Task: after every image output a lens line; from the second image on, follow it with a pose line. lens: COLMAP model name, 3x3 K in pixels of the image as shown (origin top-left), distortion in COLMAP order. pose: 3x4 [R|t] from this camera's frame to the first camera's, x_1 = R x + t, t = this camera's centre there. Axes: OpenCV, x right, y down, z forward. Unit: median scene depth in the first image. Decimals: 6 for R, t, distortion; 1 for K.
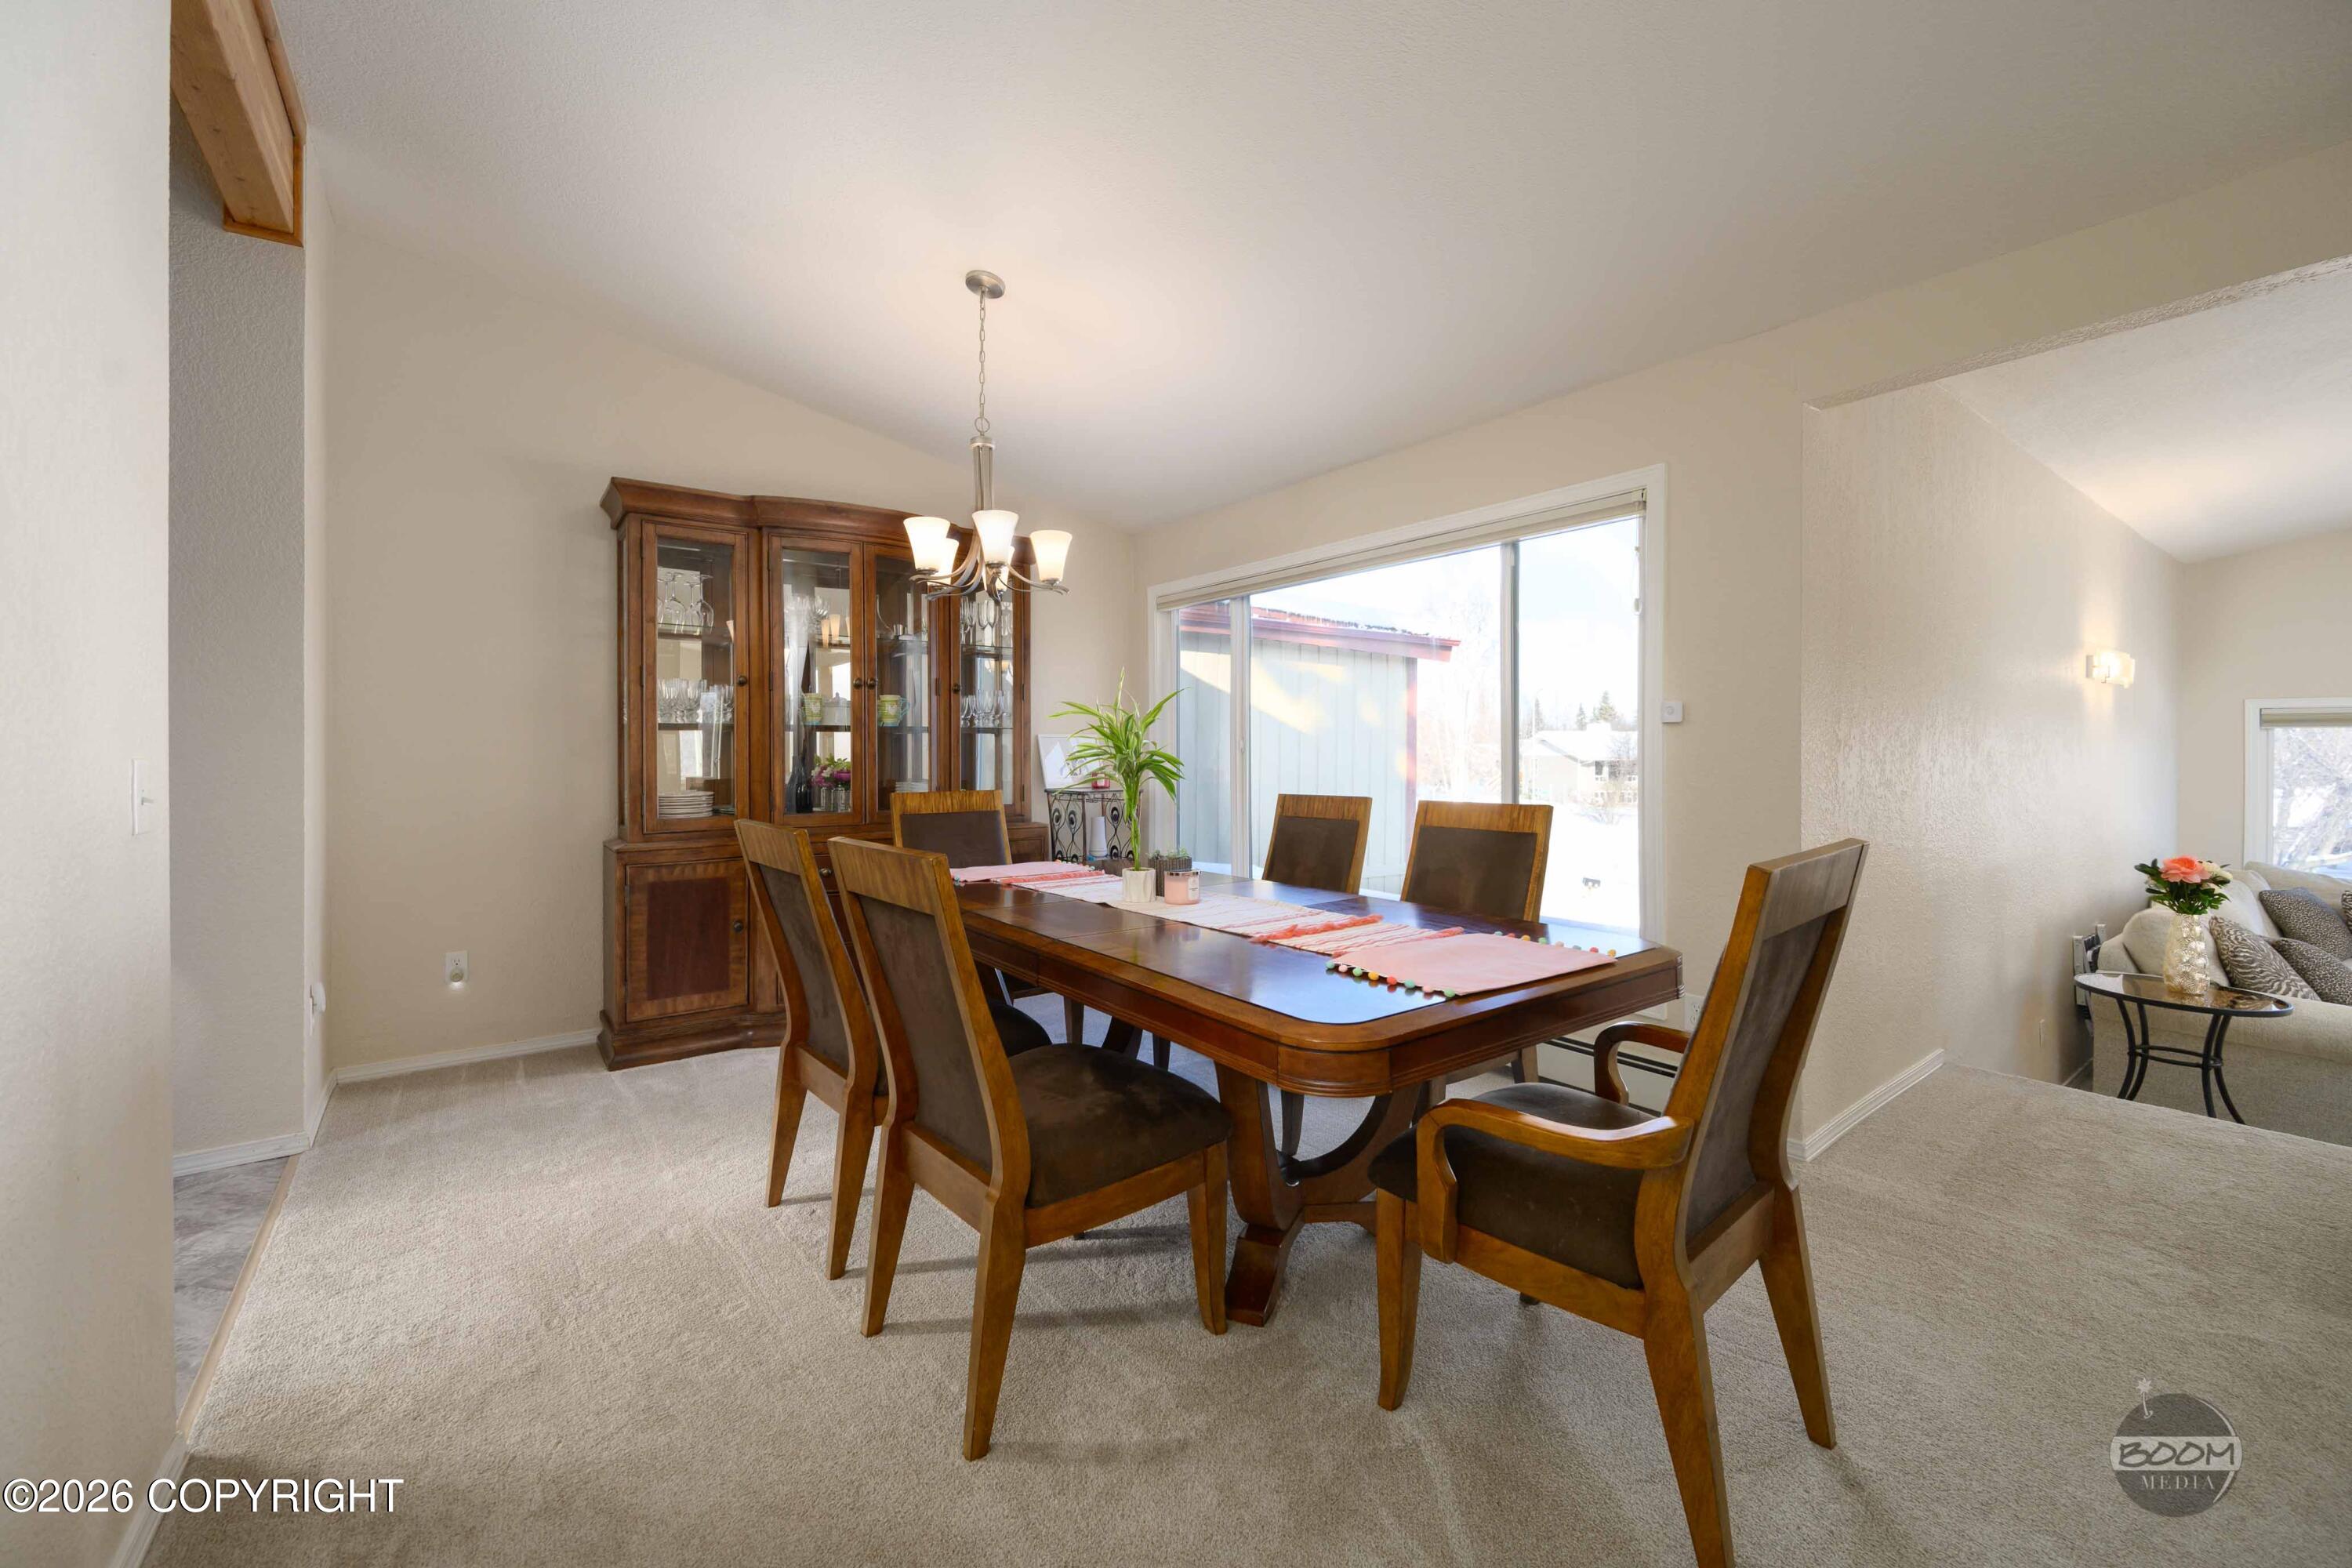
lens RADIAL K [[917.3, 0, 1178.3], [0, 917.3, 768.8], [0, 0, 1]] dist [0.001692, -0.000034]
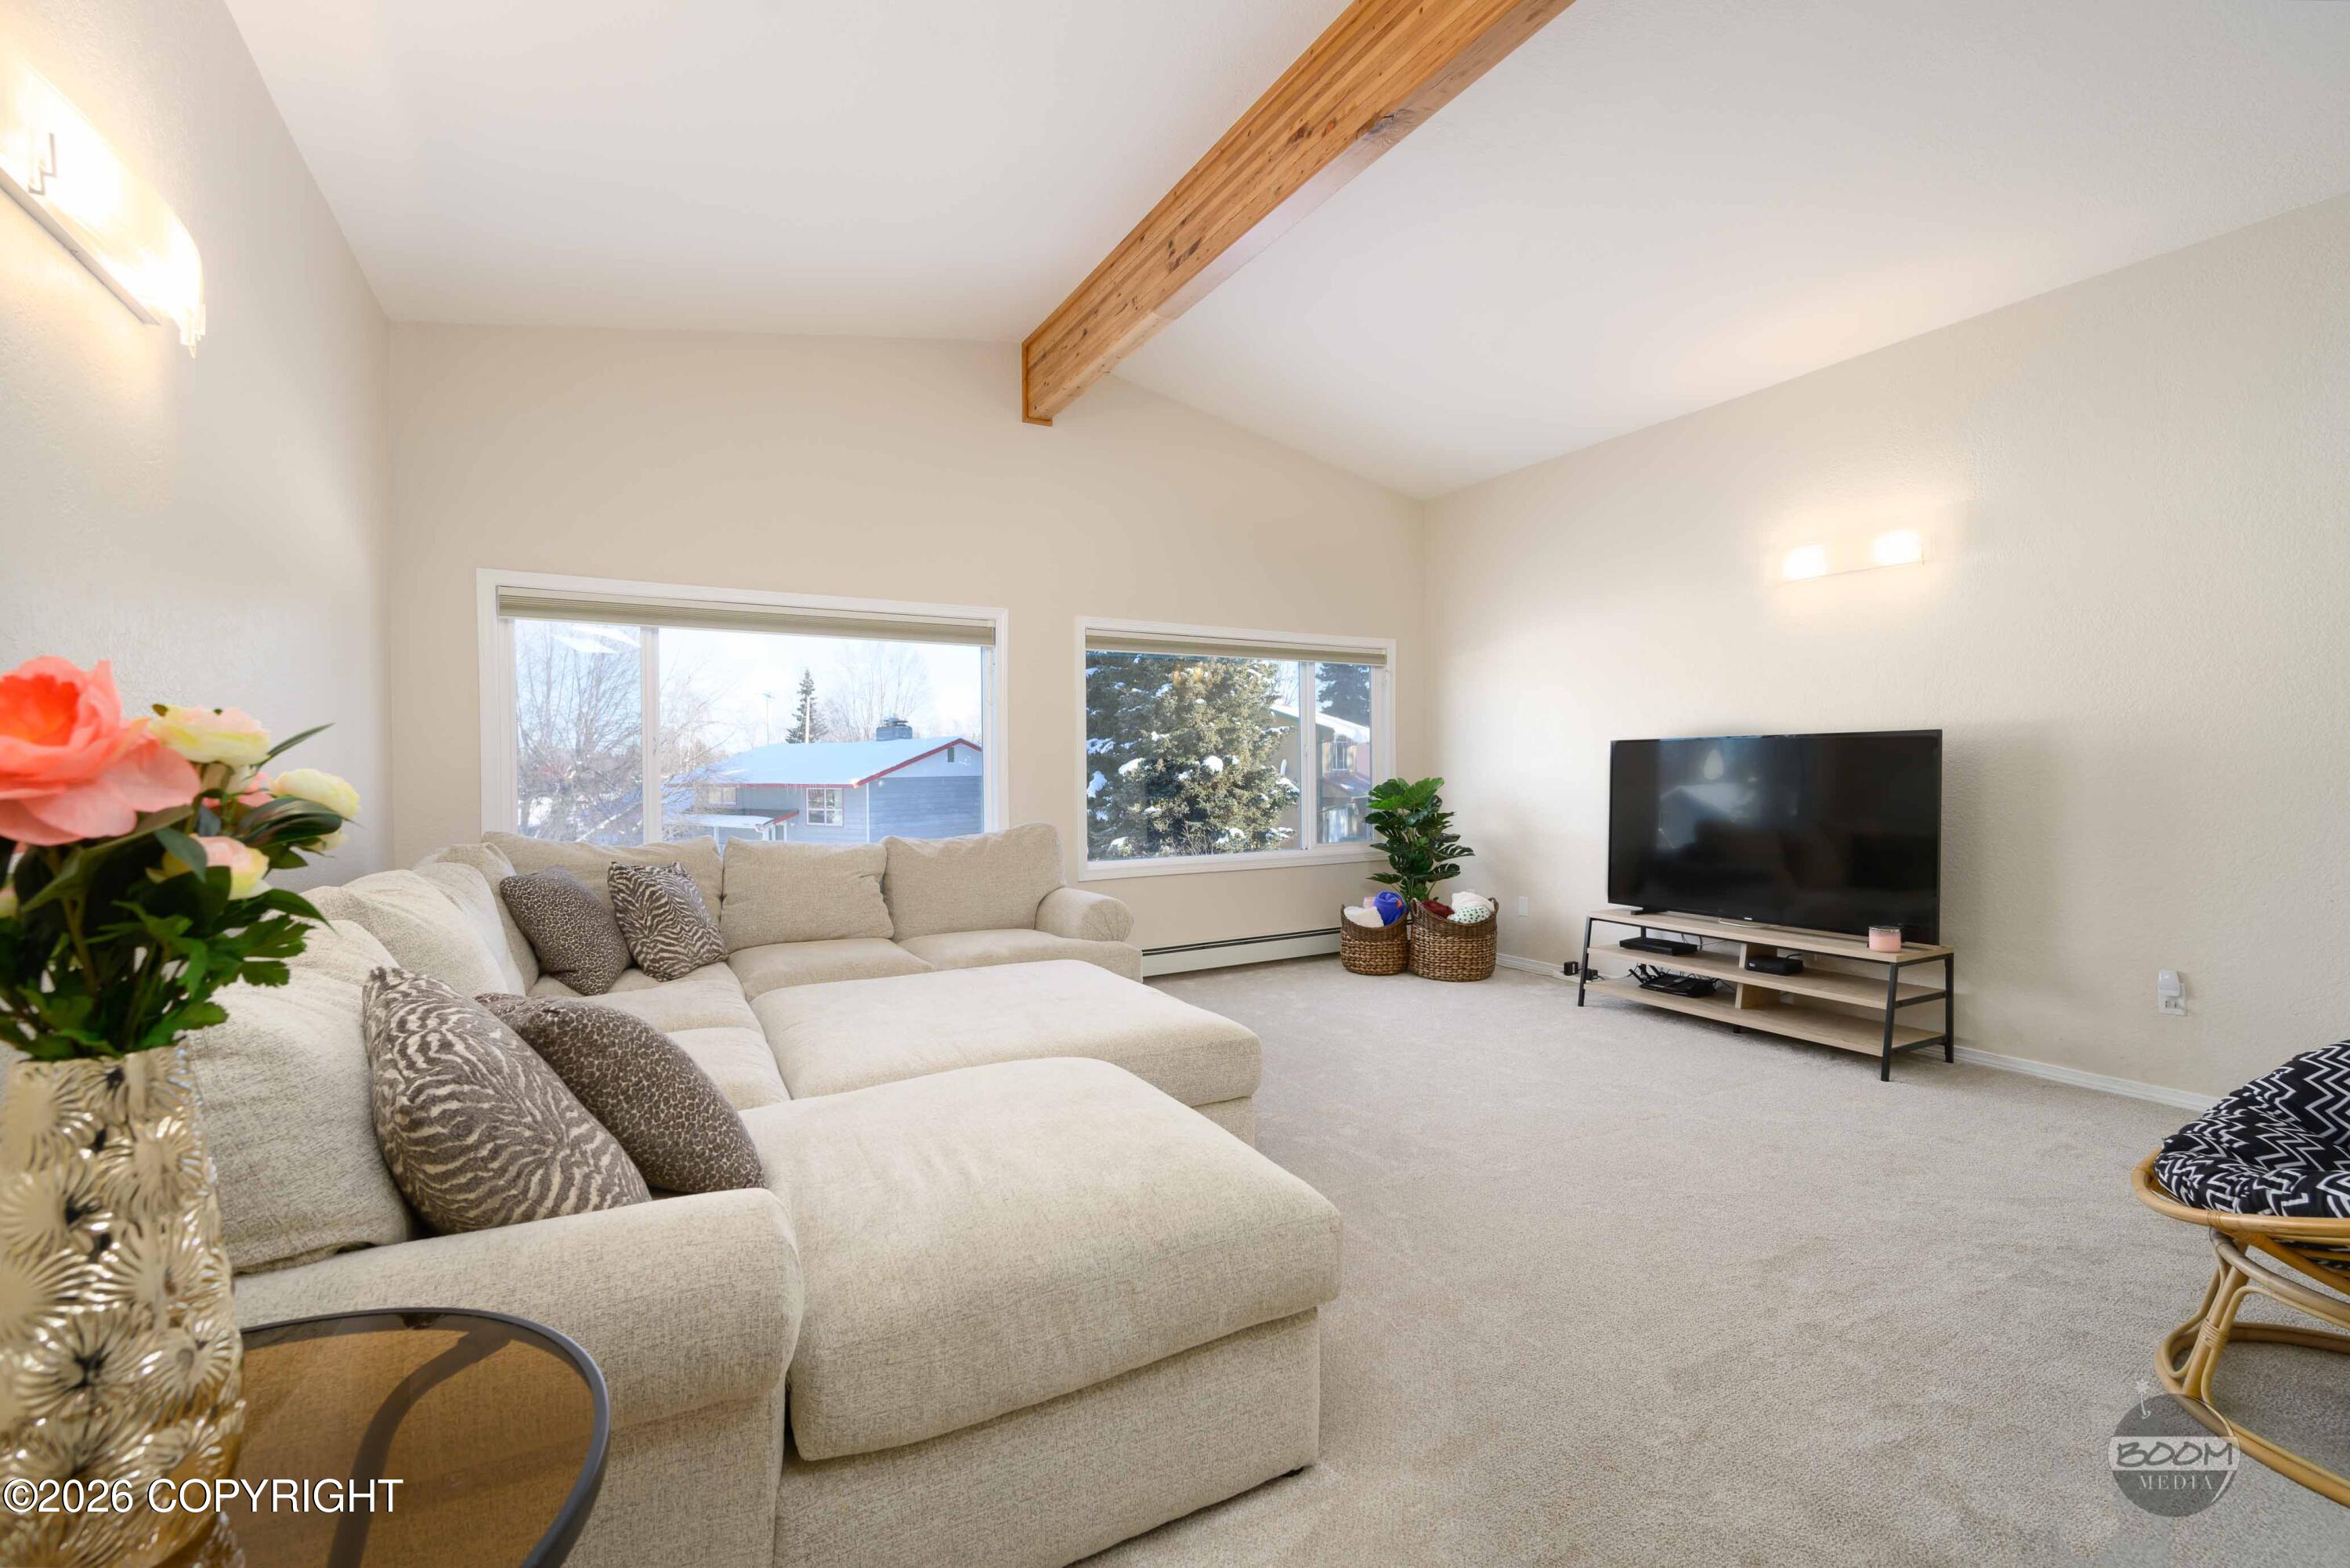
lens RADIAL K [[1049.3, 0, 1188.3], [0, 1049.3, 783.1], [0, 0, 1]] dist [0.002856, 0.000165]
pose [[0.130281, -0.014229, 0.991375, 0.589072], [0.014305, 0.999820, 0.012471, 0.070362], [-0.991374, 0.012557, 0.130461, 0.495278]]
